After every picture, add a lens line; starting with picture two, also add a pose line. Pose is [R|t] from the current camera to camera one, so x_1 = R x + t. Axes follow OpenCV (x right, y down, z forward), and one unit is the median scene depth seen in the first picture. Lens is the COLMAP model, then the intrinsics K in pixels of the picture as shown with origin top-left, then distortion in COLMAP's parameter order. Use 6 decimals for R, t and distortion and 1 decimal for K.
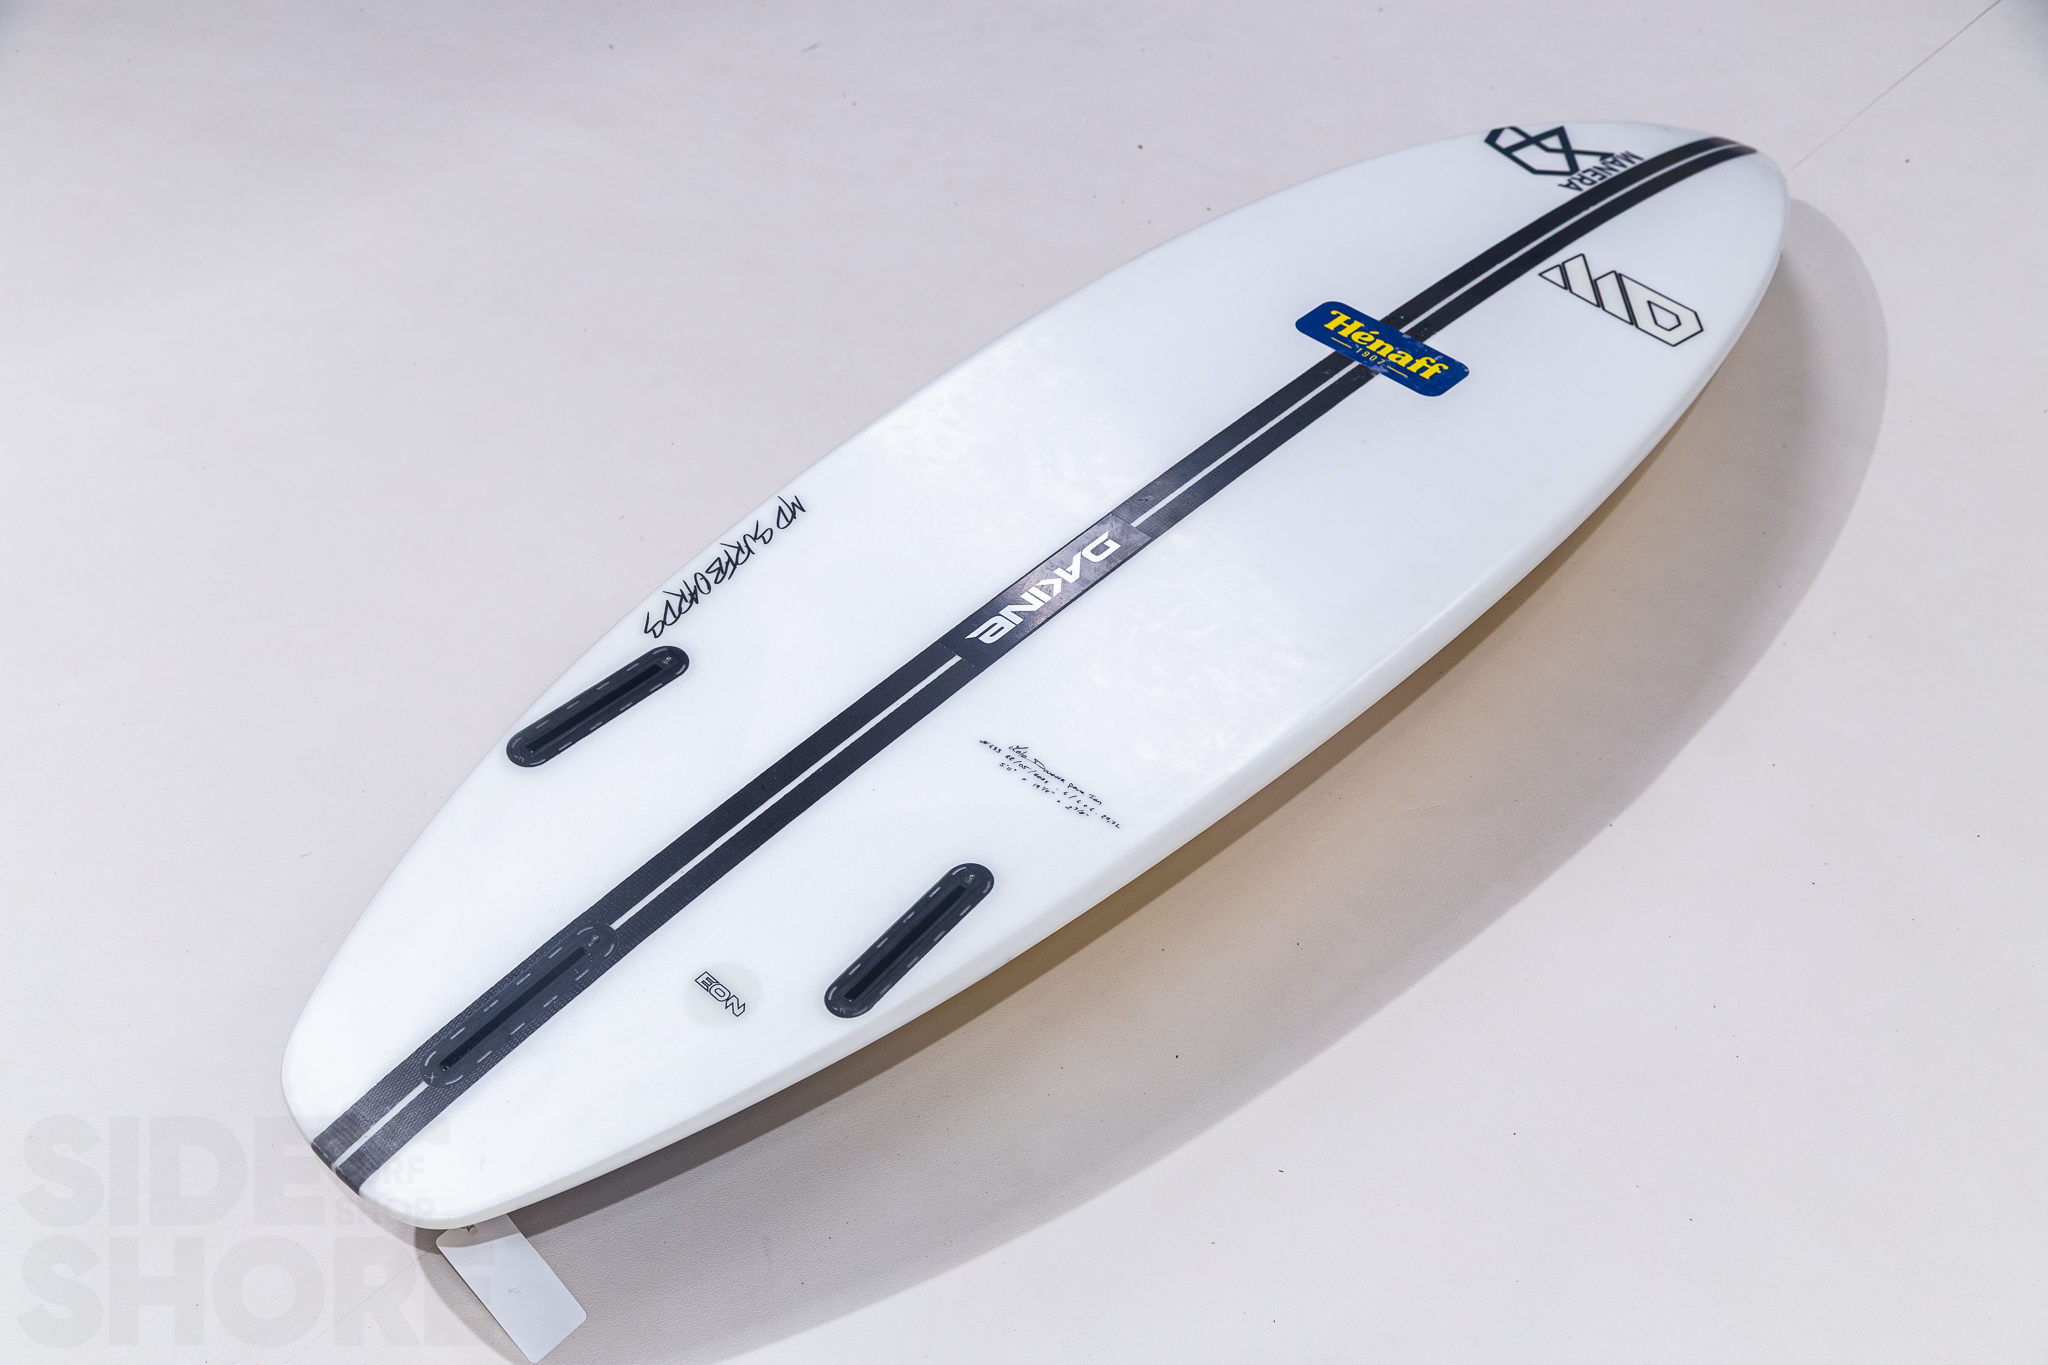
lens RADIAL K [[2211.1, 0, 1024.0], [0, 2211.1, 682.5], [0, 0, 1]] dist [0.024147, 0.023109]
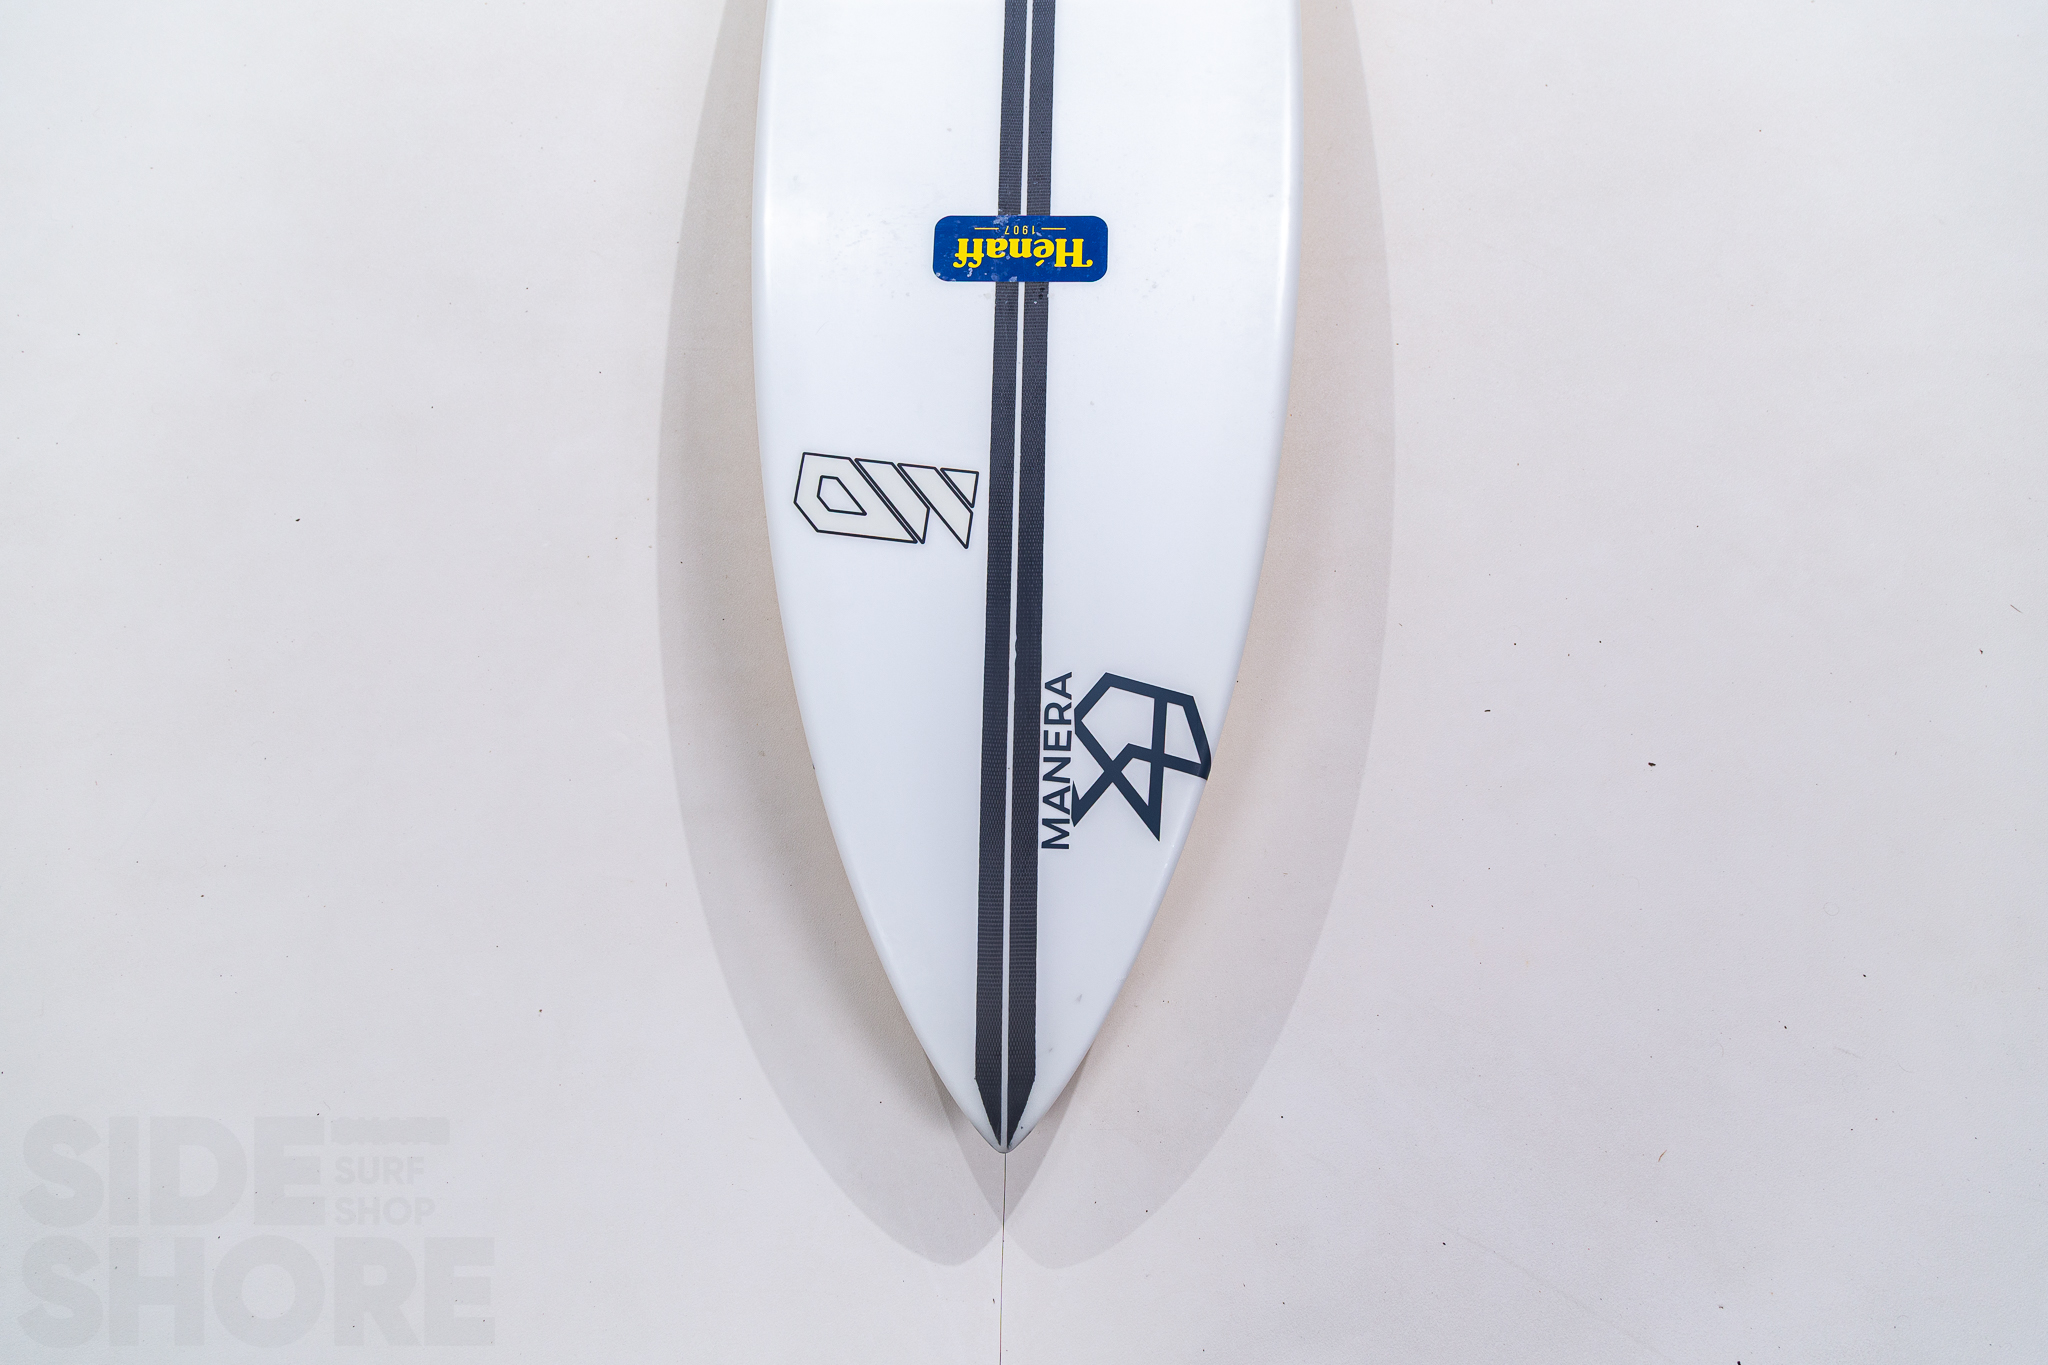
lens RADIAL K [[1310.1, 0, 1024.0], [0, 1310.1, 682.5], [0, 0, 1]] dist [0.155060, -0.000390]
pose [[-0.768181, 0.597234, -0.230671, 0.435833], [-0.447381, -0.243007, 0.860696, -0.752879], [0.457982, 0.764369, 0.453865, 0.912557]]
